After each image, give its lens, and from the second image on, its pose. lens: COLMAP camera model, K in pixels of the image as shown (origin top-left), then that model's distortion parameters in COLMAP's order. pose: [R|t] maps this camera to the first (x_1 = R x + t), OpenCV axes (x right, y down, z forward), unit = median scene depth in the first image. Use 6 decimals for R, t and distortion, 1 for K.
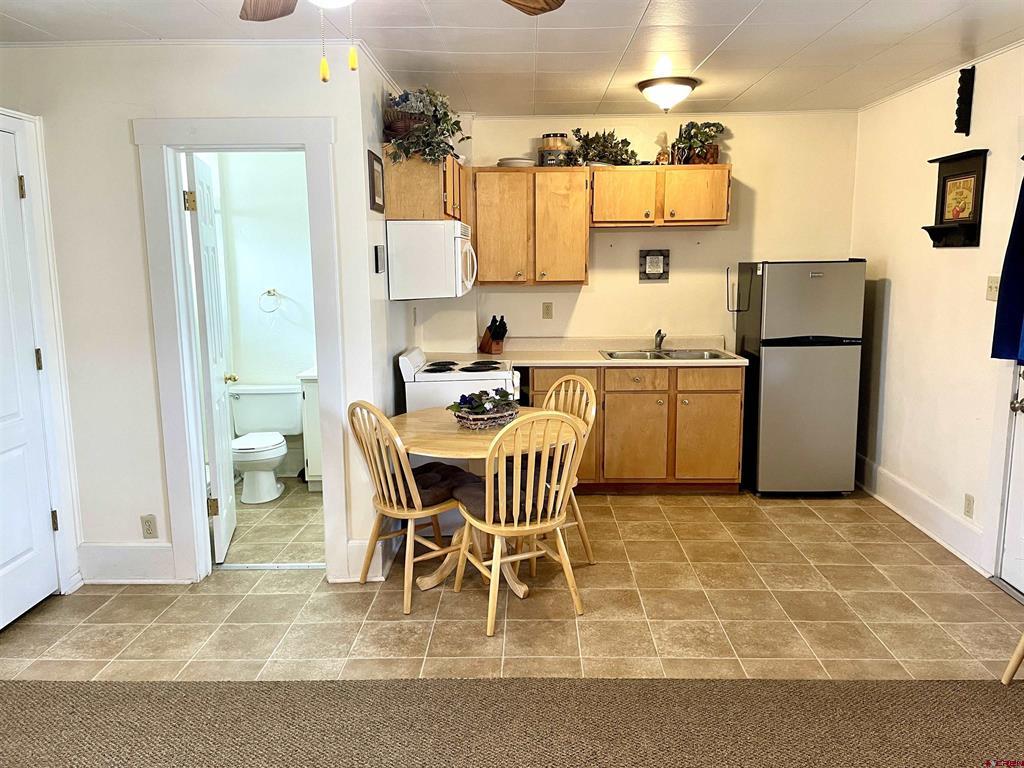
lens RADIAL K [[767.6, 0, 522.4], [0, 767.6, 380.6], [0, 0, 1]] dist [0.093795, -0.120981]
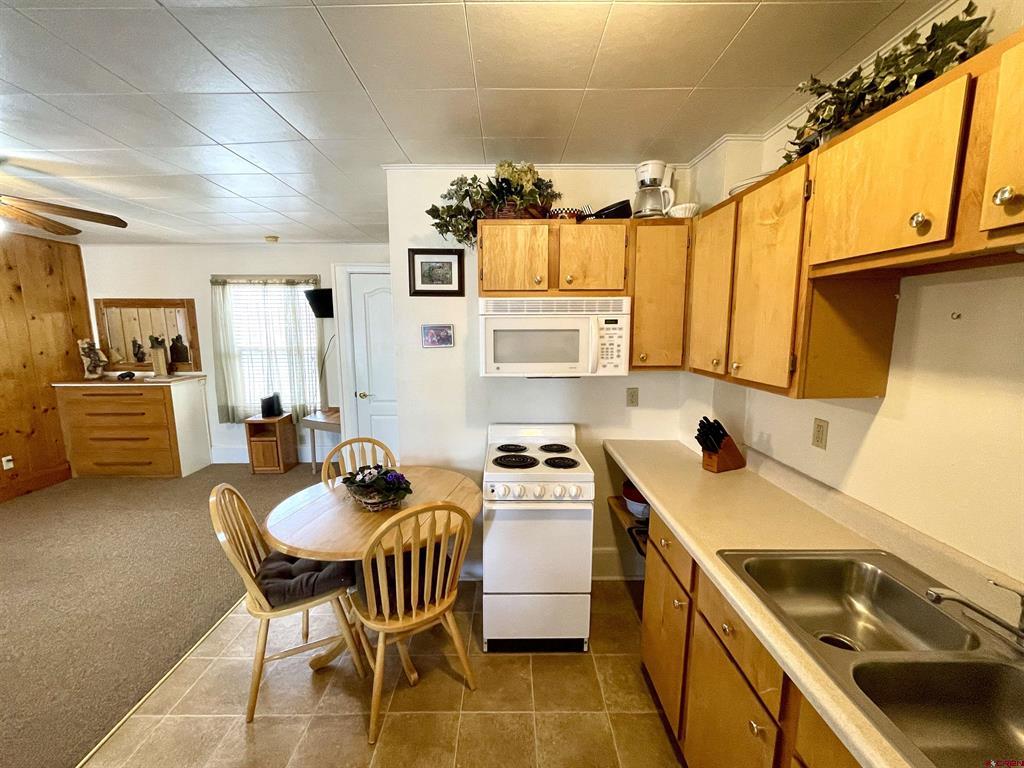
lens RADIAL K [[411.5, 0, 512.3], [0, 411.5, 385.3], [0, 0, 1]] dist [-0.002890, -0.000212]
pose [[0.020967, 0.148110, -0.988749, 0.387618], [-0.155724, 0.977380, 0.143105, -0.162661], [0.987578, 0.150971, 0.043556, 0.930732]]
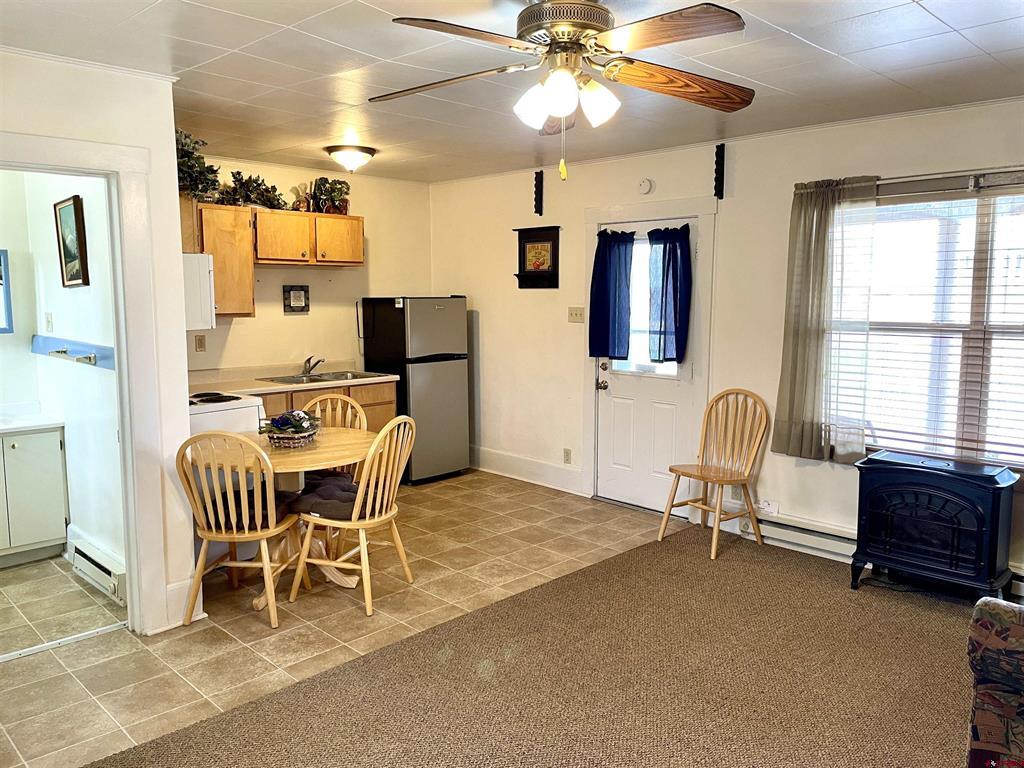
lens RADIAL K [[767.6, 0, 521.7], [0, 767.6, 377.9], [0, 0, 1]] dist [0.093795, -0.120981]
pose [[0.696257, -0.073114, 0.714060, -0.491978], [0.108354, 0.994105, -0.003864, 0.003396], [-0.709568, 0.080061, 0.700074, -0.002767]]
